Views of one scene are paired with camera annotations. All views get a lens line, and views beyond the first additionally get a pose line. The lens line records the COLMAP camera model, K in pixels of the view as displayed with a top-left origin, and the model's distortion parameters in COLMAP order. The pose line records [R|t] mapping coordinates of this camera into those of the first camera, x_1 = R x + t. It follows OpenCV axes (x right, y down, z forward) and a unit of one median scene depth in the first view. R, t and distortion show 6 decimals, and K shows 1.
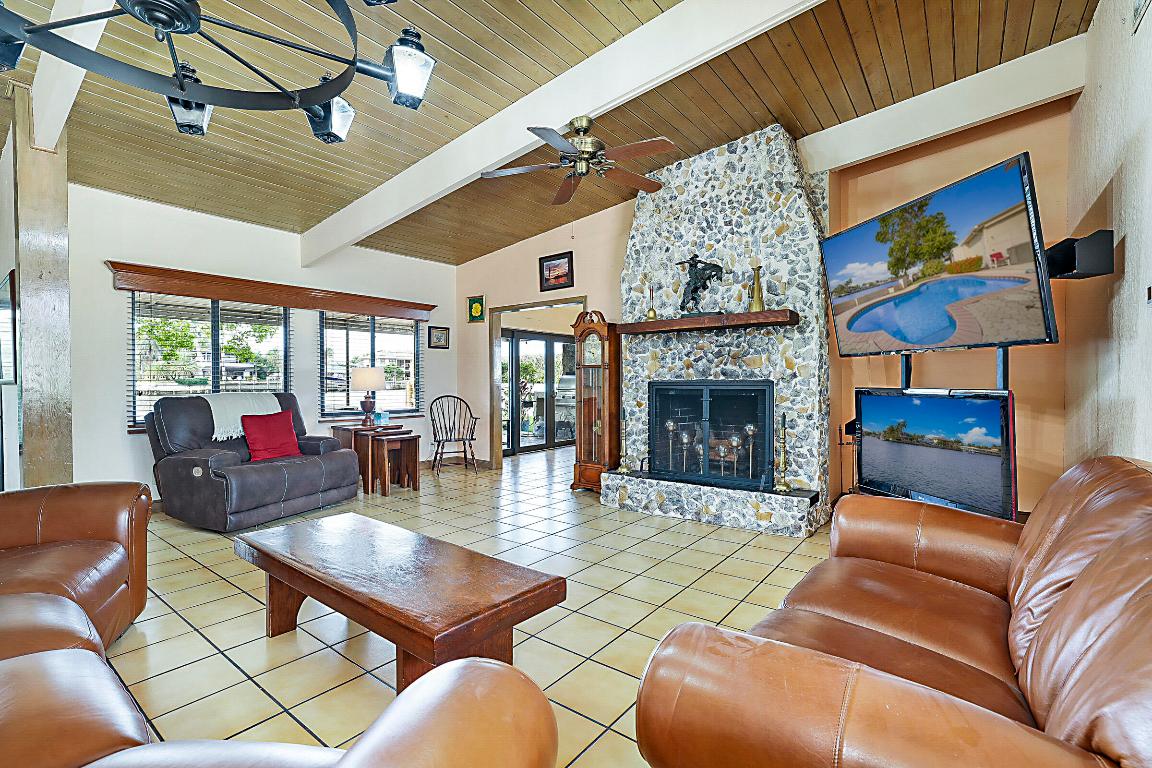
lens RADIAL K [[519.4, 0, 581.6], [0, 519.4, 381.3], [0, 0, 1]] dist [-0.038412, 0.017719]
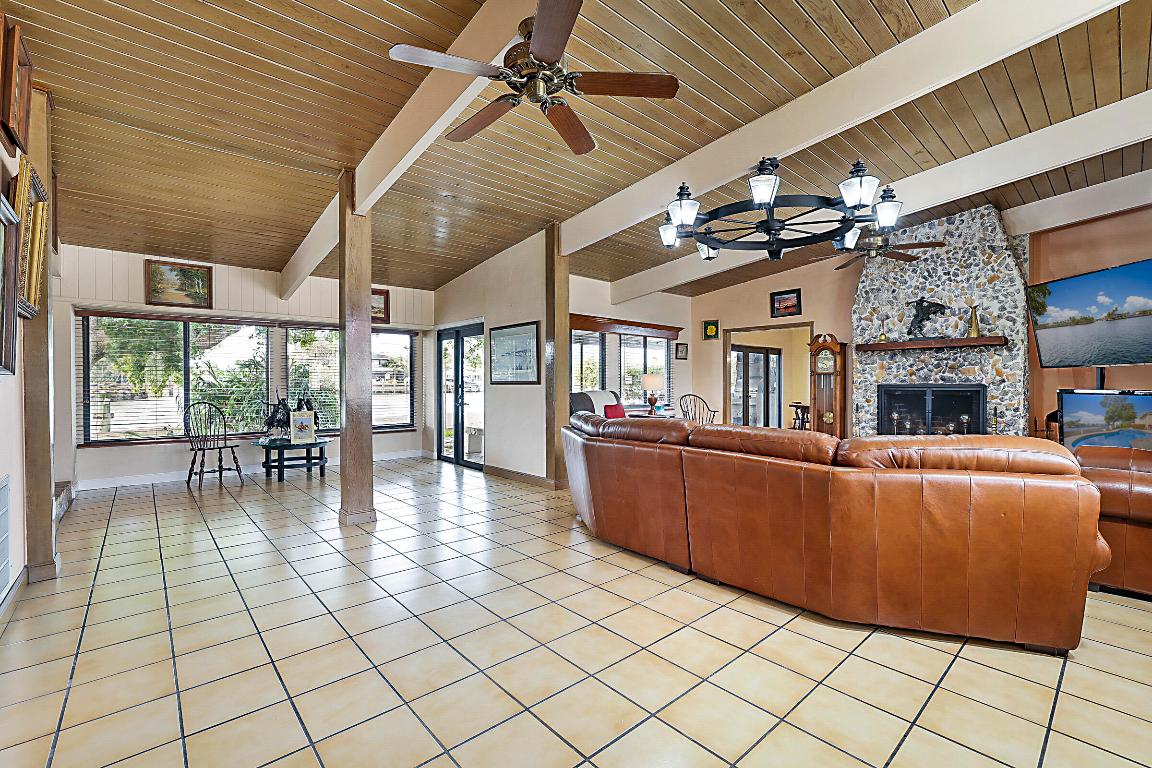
lens RADIAL K [[508.6, 0, 593.8], [0, 508.6, 380.1], [0, 0, 1]] dist [0.000486, 0.000570]
pose [[0.986082, 0.003056, -0.166231, -0.434971], [-0.004153, 0.999972, -0.006250, 0.000020], [0.166207, 0.006853, 0.986067, -0.534514]]
